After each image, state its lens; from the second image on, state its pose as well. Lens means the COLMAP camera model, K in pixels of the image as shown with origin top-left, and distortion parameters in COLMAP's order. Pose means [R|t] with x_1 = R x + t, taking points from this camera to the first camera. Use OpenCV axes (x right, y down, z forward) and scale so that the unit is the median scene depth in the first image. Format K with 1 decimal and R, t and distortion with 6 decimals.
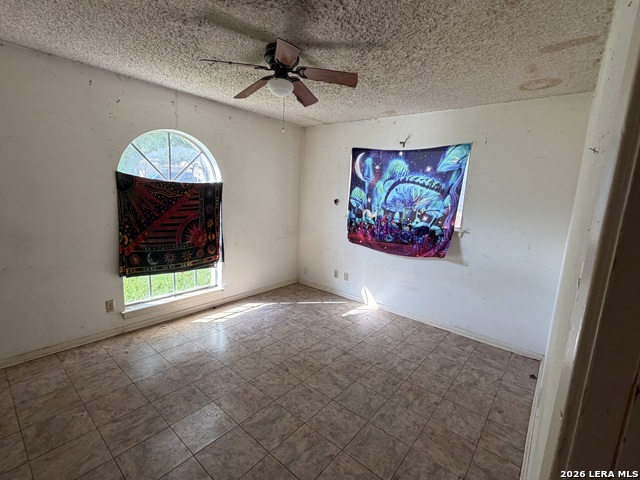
lens RADIAL K [[296.6, 0, 320.4], [0, 296.6, 240.5], [0, 0, 1]] dist [0.000467, 0.001287]
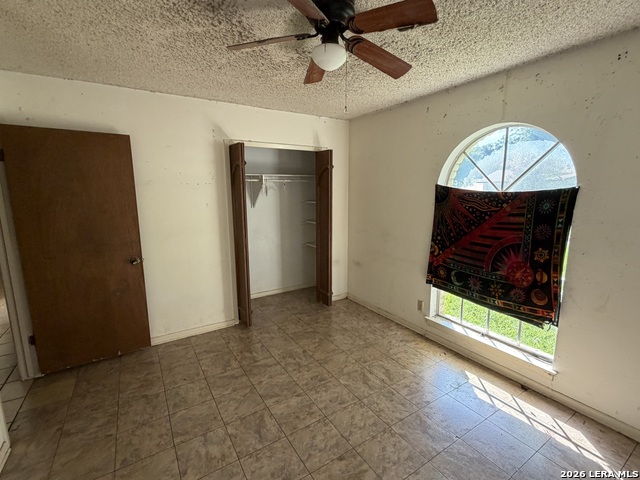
lens RADIAL K [[296.6, 0, 320.4], [0, 296.6, 240.1], [0, 0, 1]] dist [0.000467, 0.001287]
pose [[-0.306654, 0.107024, -0.945785, 0.397111], [-0.169886, 0.971549, 0.165021, -0.127183], [0.936537, 0.211280, -0.279747, 0.831717]]
